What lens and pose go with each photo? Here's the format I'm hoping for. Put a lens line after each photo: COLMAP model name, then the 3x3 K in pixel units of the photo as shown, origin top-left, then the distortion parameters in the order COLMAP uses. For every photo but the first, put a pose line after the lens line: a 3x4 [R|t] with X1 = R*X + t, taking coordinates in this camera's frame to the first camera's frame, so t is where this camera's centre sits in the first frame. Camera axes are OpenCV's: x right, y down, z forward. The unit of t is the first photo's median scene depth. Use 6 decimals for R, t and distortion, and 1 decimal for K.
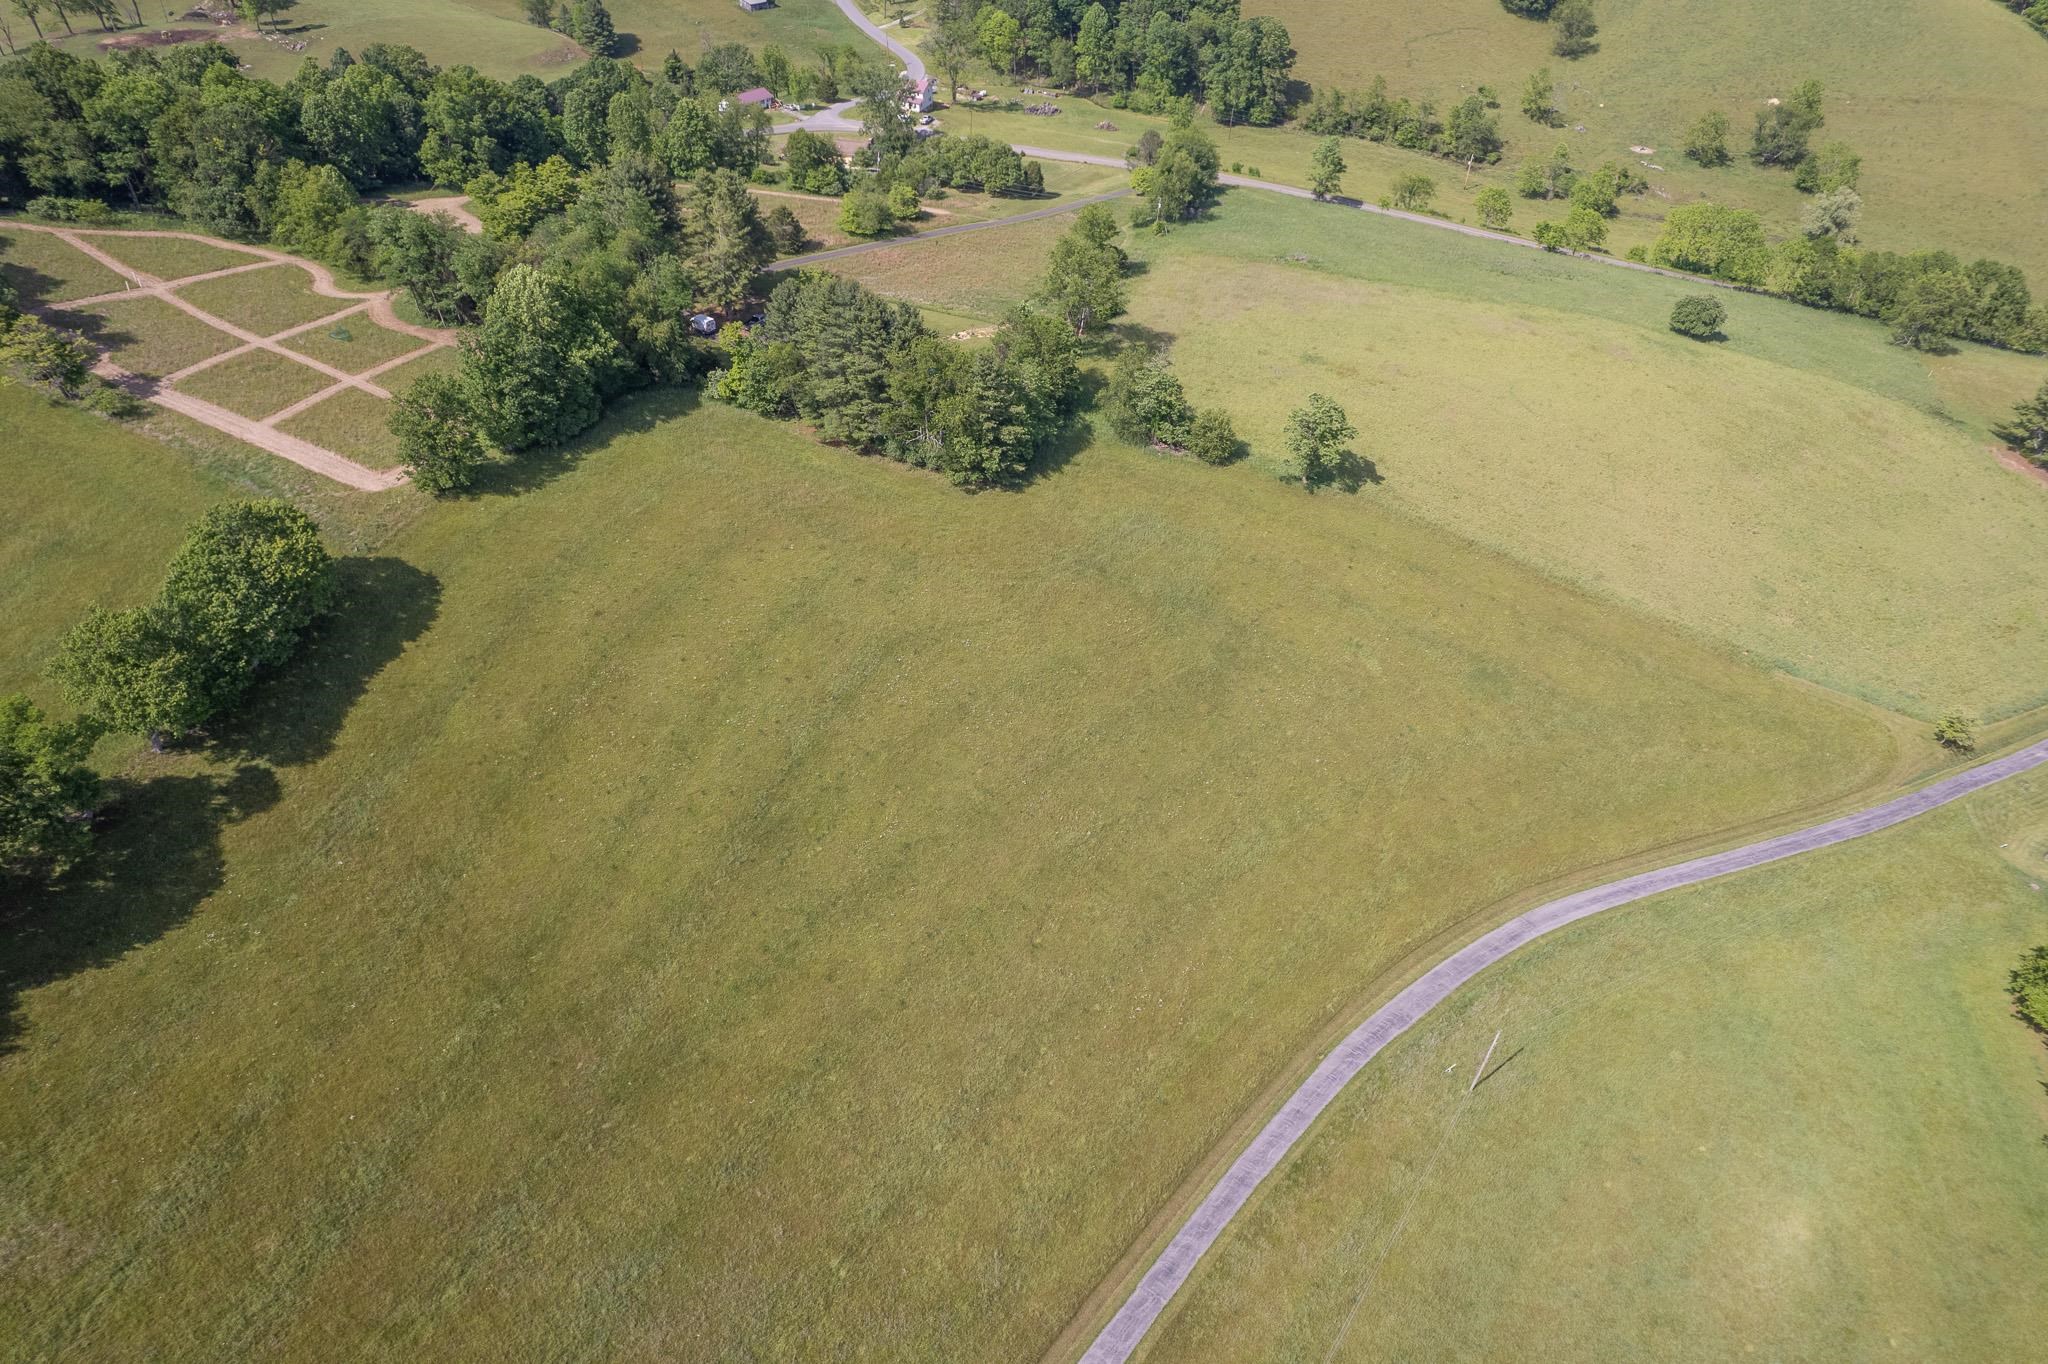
lens RADIAL K [[1310.1, 0, 1028.4], [0, 1310.1, 681.3], [0, 0, 1]] dist [-0.080517, 0.072381]
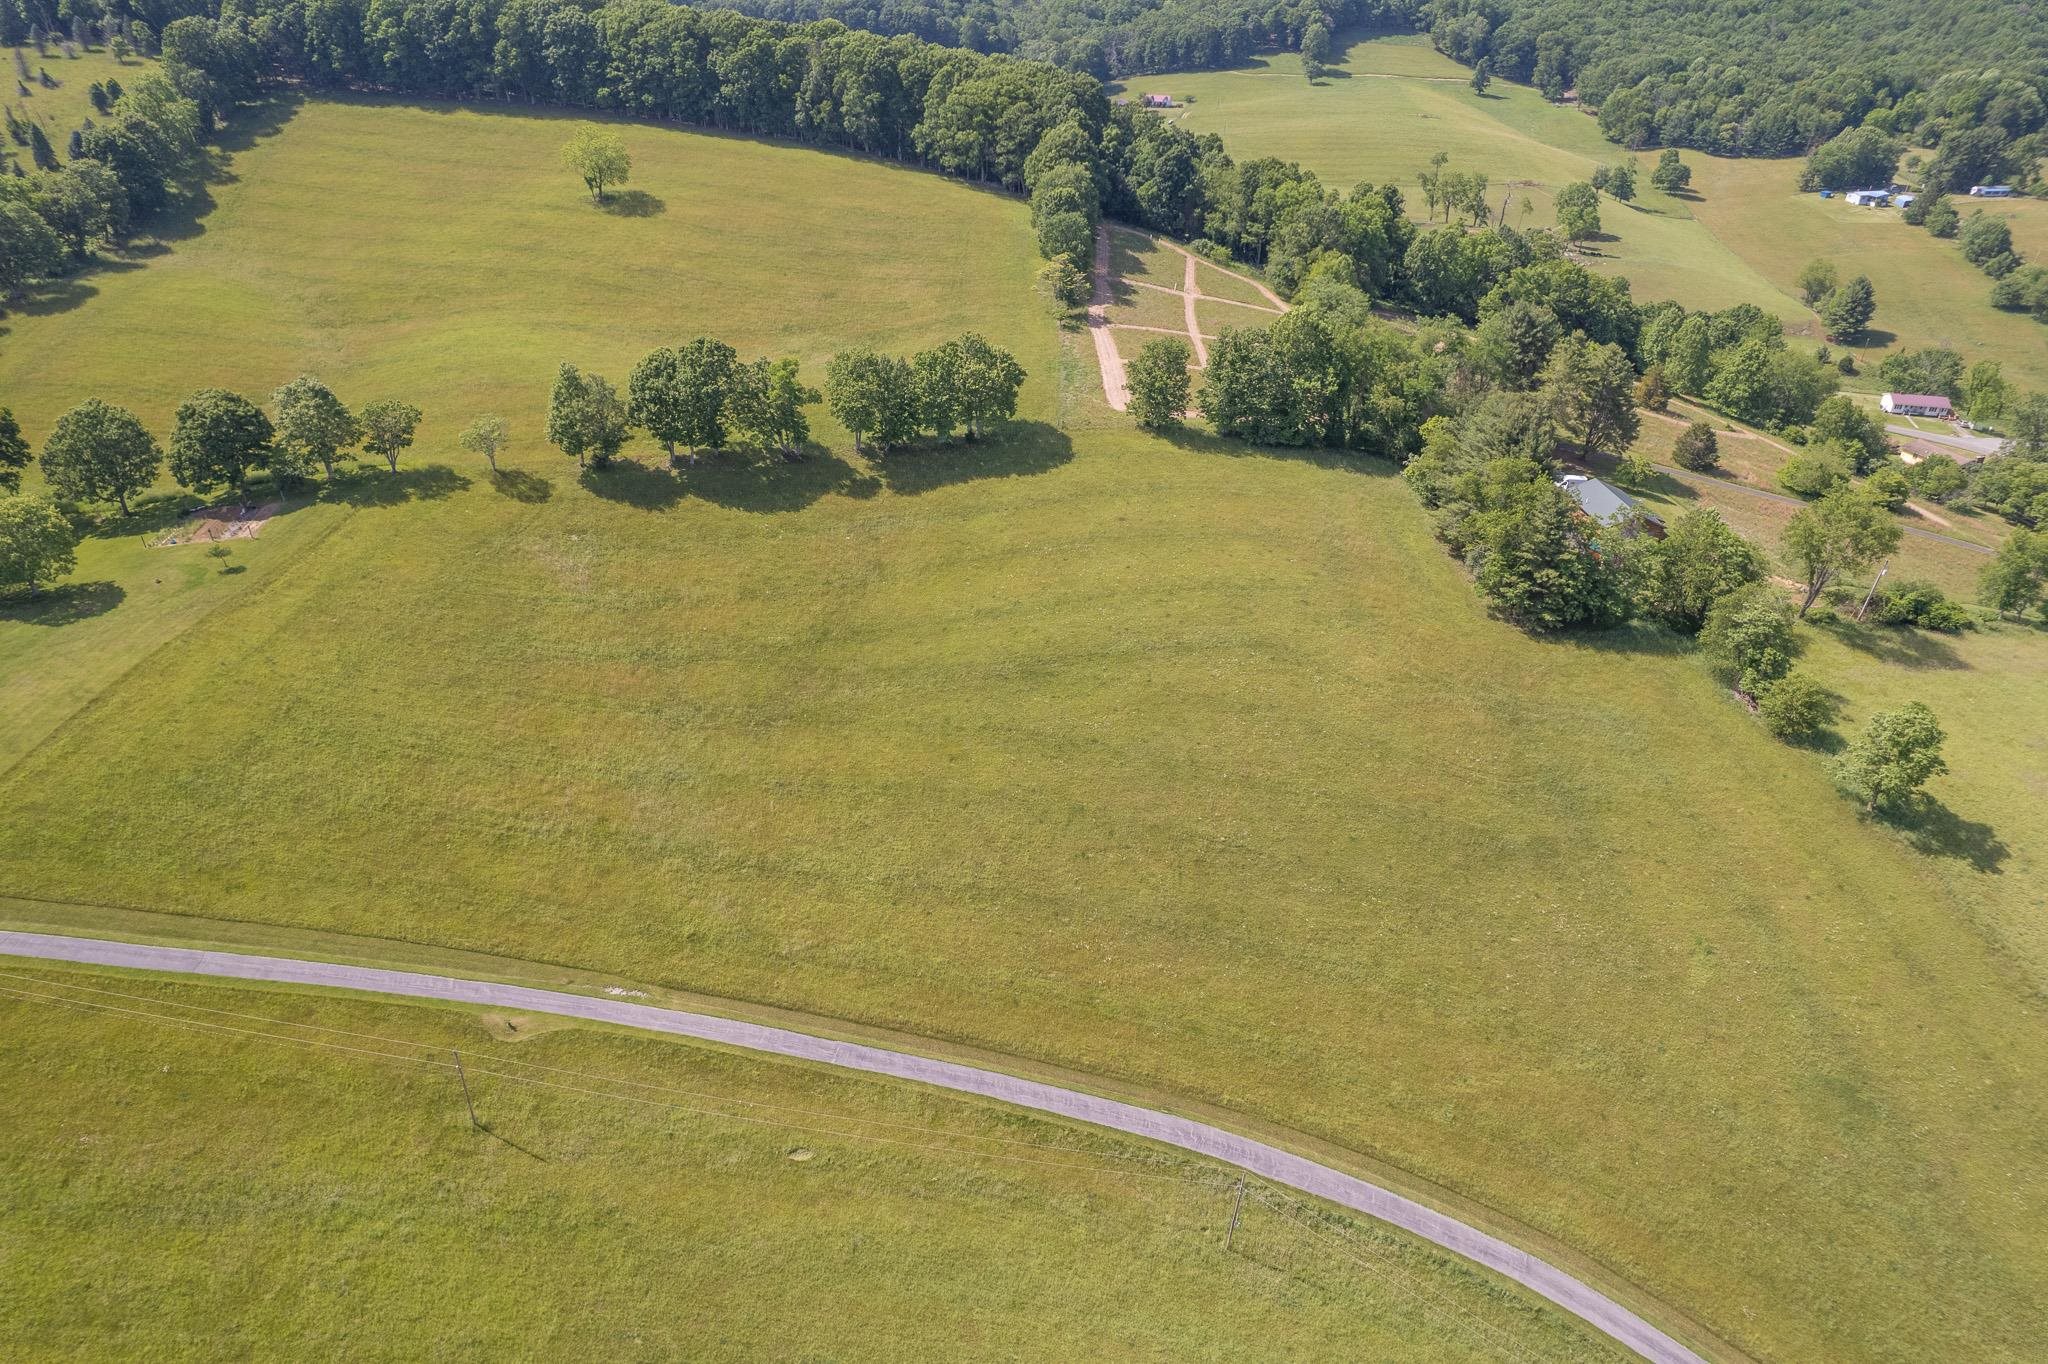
lens RADIAL K [[1310.1, 0, 1028.4], [0, 1310.1, 681.6], [0, 0, 1]] dist [-0.080517, 0.072381]
pose [[0.487670, 0.436070, -0.756321, 0.558813], [-0.588668, 0.804000, 0.083991, 0.018339], [0.644708, 0.404262, 0.648787, 0.162916]]
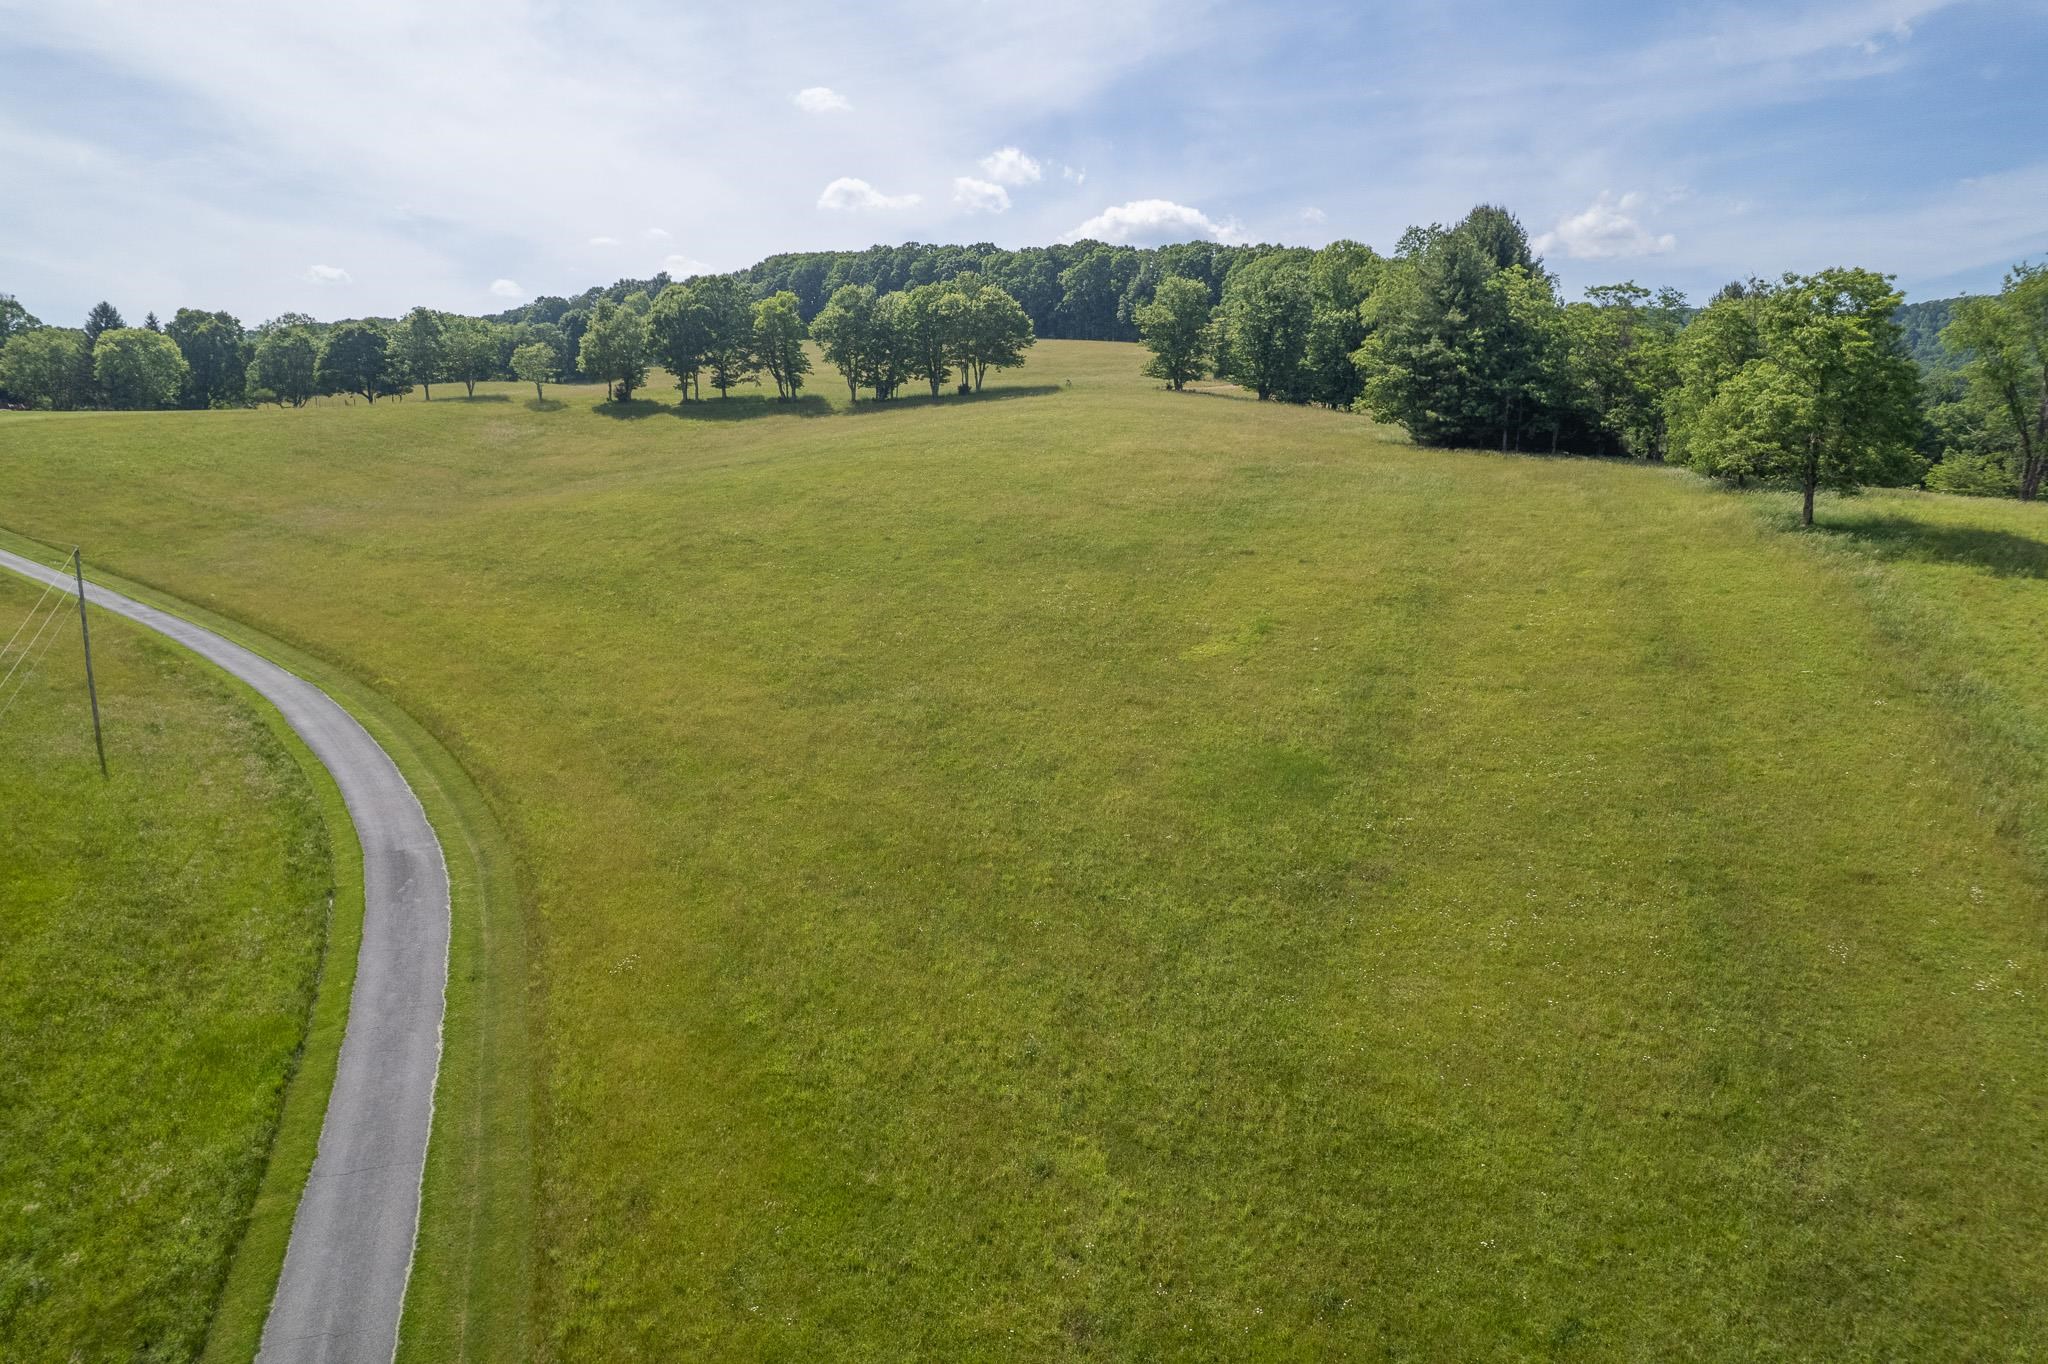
lens RADIAL K [[1310.1, 0, 1027.0], [0, 1310.1, 683.8], [0, 0, 1]] dist [-0.080517, 0.072381]
pose [[0.003882, 0.158448, -0.987360, 0.636375], [-0.673441, 0.730312, 0.114551, -0.011571], [0.739230, 0.664484, 0.109541, 0.897203]]
